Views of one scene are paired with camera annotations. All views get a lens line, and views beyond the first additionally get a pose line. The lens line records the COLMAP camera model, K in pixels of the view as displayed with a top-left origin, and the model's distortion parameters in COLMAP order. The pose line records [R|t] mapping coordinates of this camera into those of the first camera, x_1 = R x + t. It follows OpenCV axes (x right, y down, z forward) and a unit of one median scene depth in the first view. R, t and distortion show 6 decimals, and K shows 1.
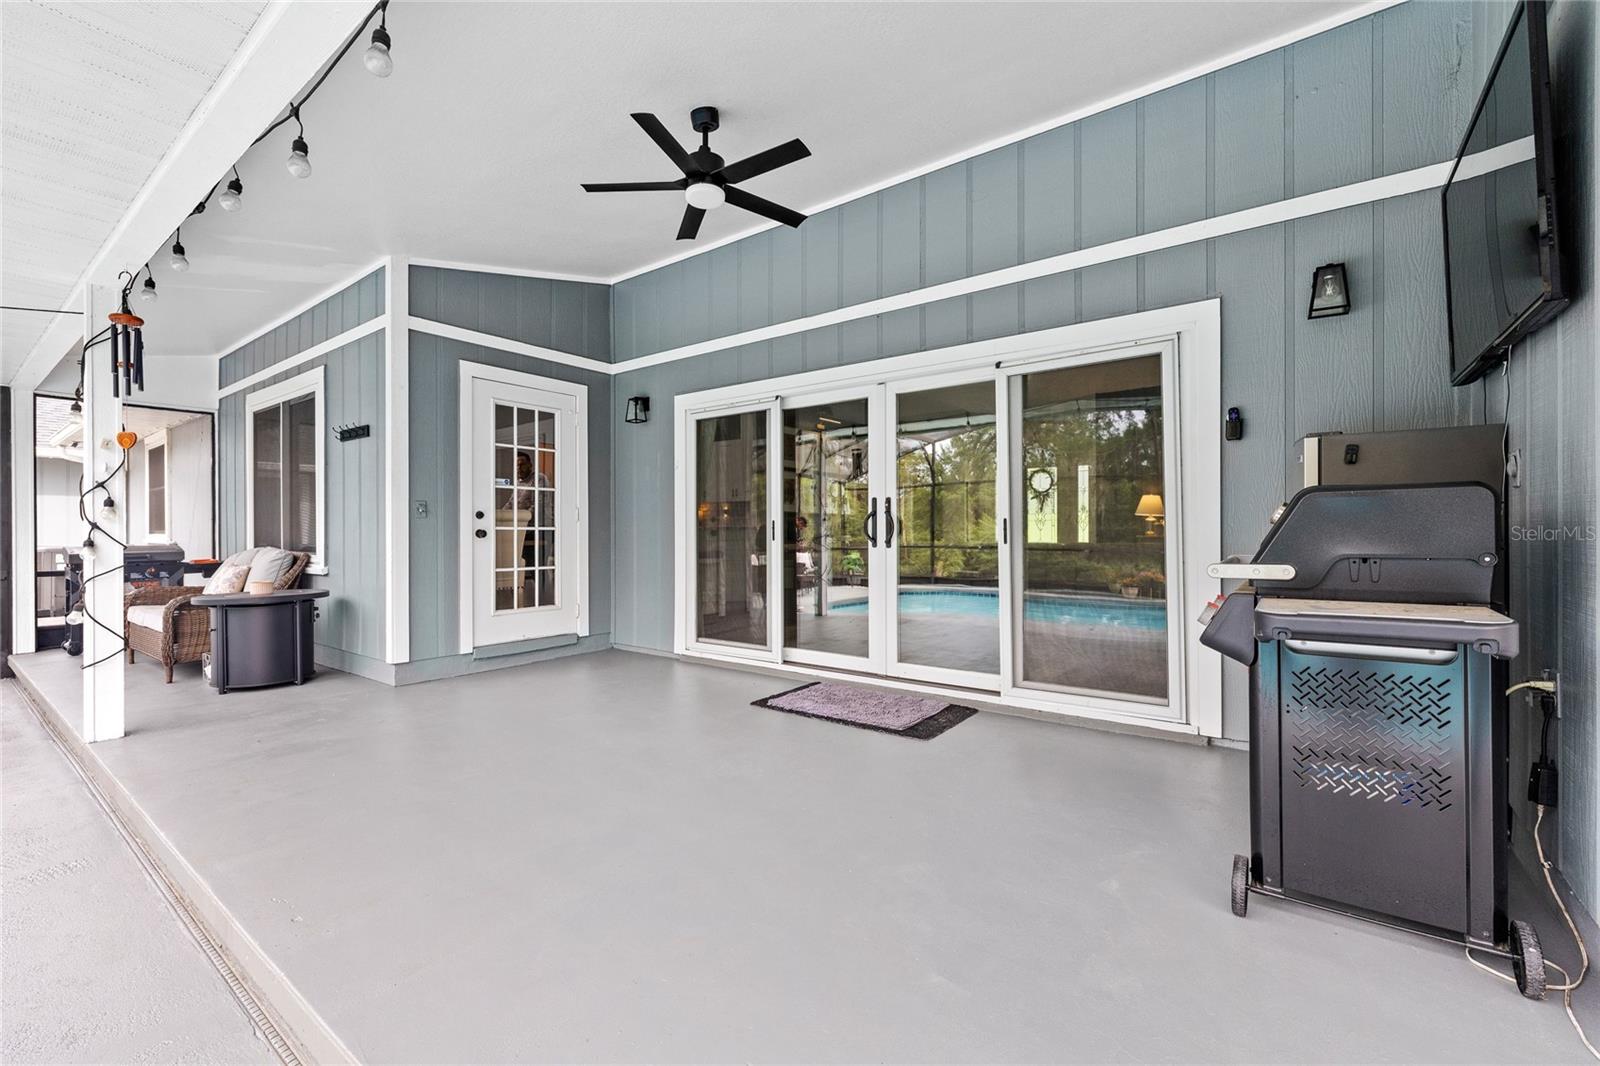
lens RADIAL K [[638.4, 0, 818.3], [0, 638.4, 538.7], [0, 0, 1]] dist [0.000168, -0.000014]
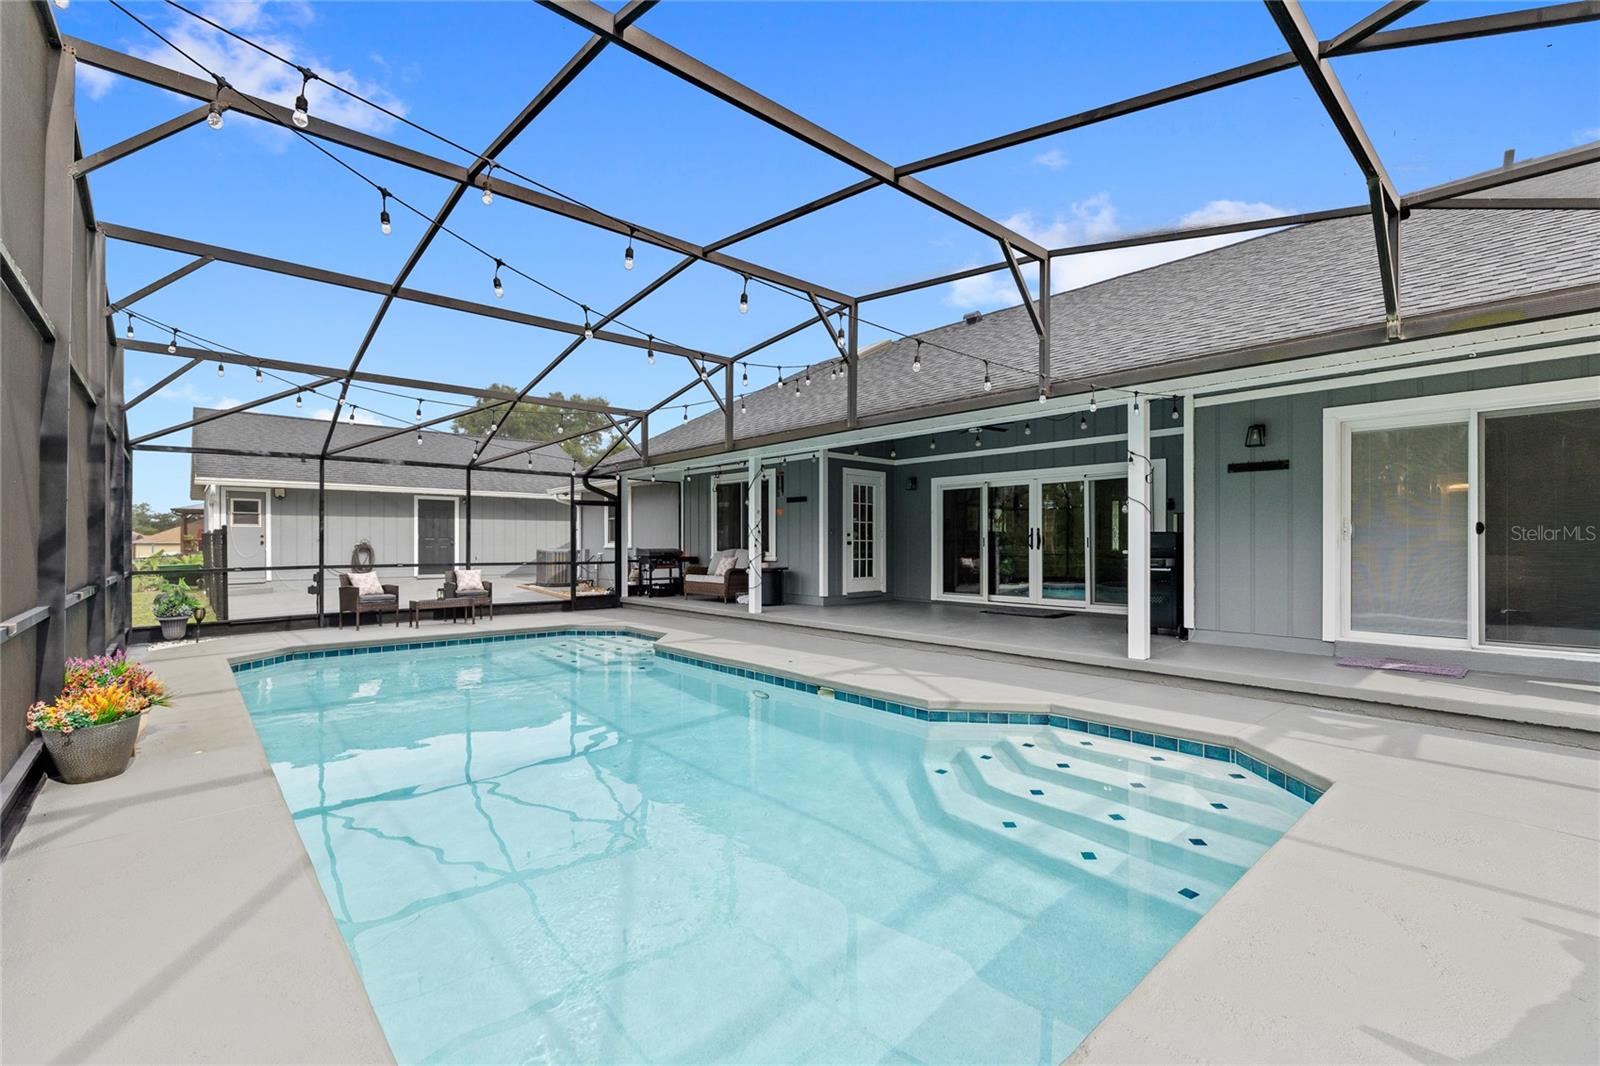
lens RADIAL K [[681.4, 0, 781.2], [0, 681.4, 540.1], [0, 0, 1]] dist [0.001587, 0.000068]
pose [[0.967420, 0.000152, -0.253177, -0.152220], [-0.002416, 0.999960, -0.008631, 0.002930], [0.253166, 0.008962, 0.967381, -1.489433]]
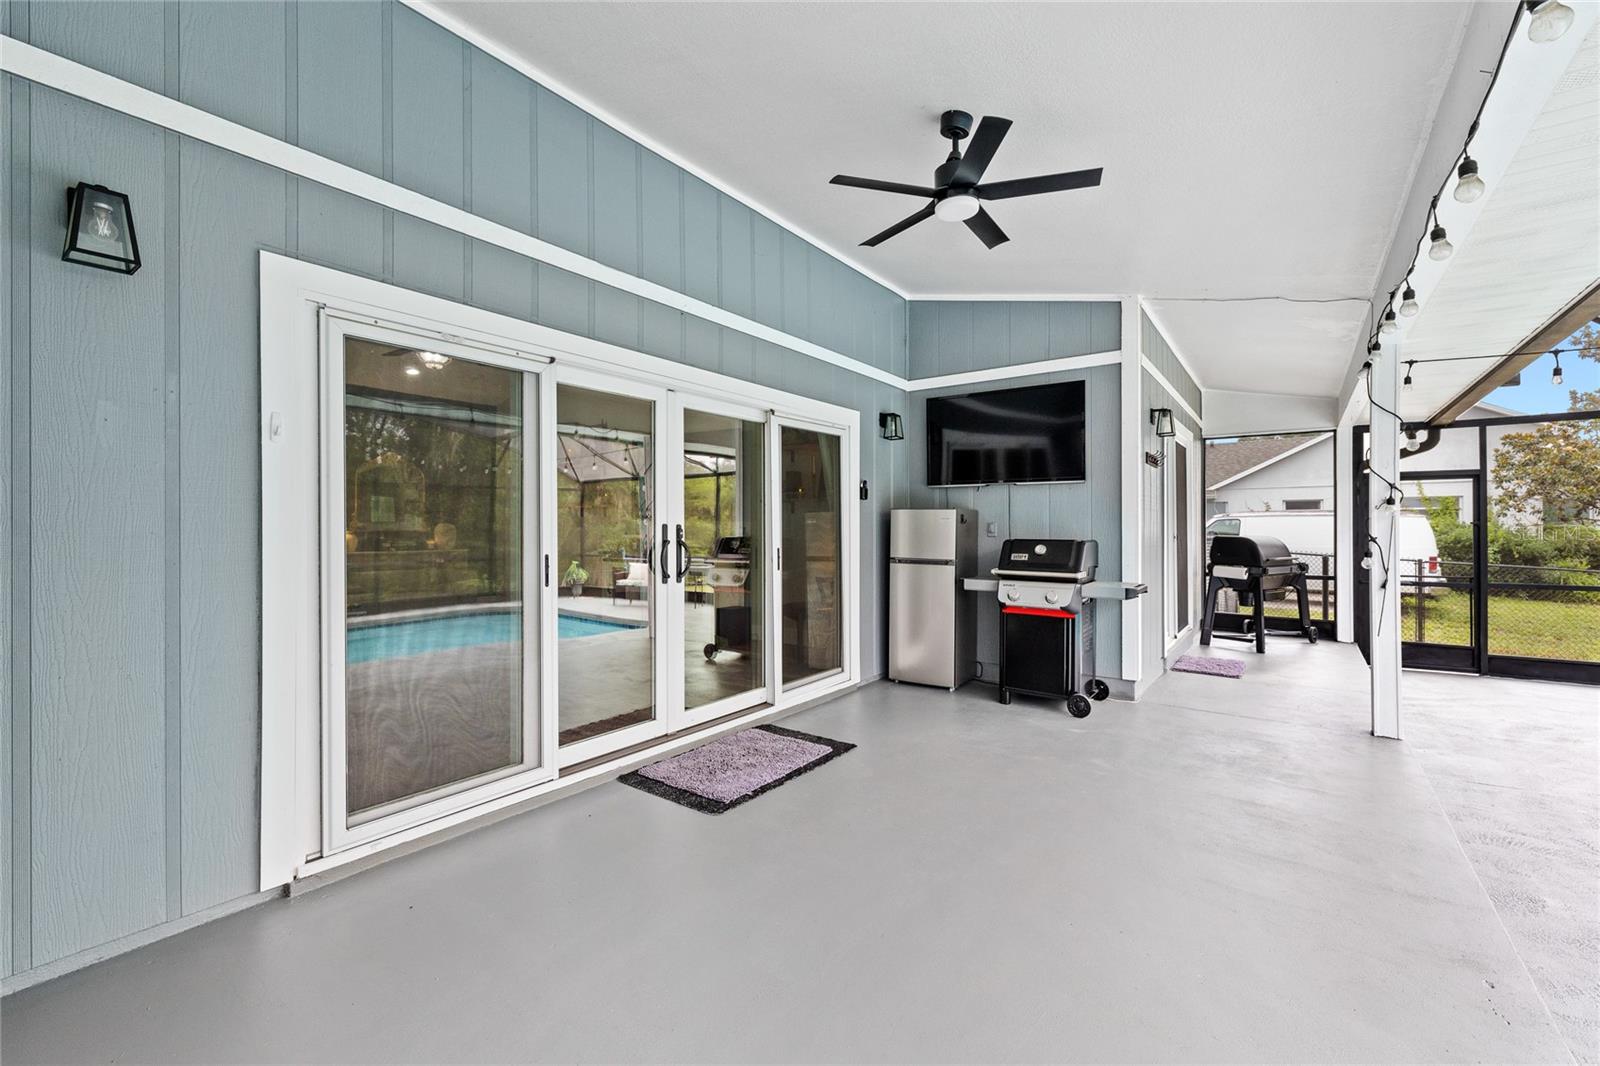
lens RADIAL K [[679.4, 0, 796.1], [0, 679.4, 528.0], [0, 0, 1]] dist [0.000462, 0.000035]
pose [[0.018060, -0.003227, 0.999832, -0.722352], [0.002823, 0.999991, 0.003176, -0.056492], [-0.999833, 0.002765, 0.018068, 0.739040]]
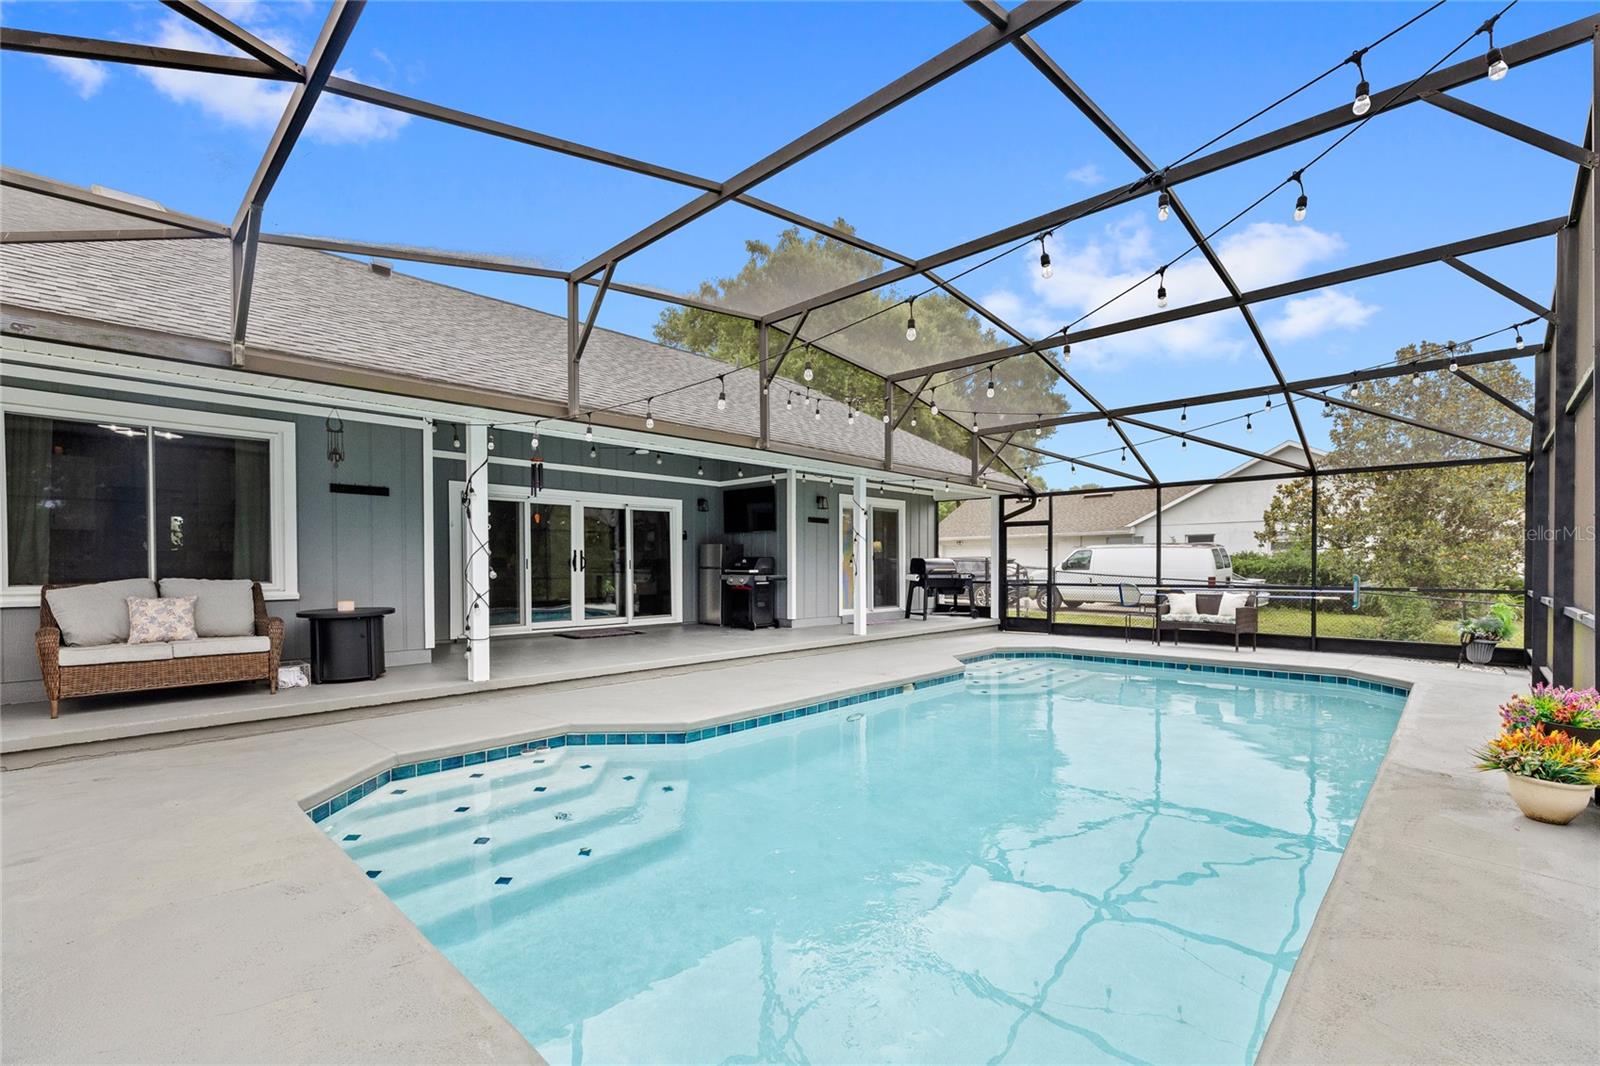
lens RADIAL K [[700.2, 0, 800.6], [0, 700.2, 573.5], [0, 0, 1]] dist [0.000059, 0.000005]
pose [[0.158655, -0.011459, 0.987268, -2.076158], [0.006528, 0.999923, 0.010557, -0.000549], [-0.987312, 0.004770, 0.158718, -0.188435]]
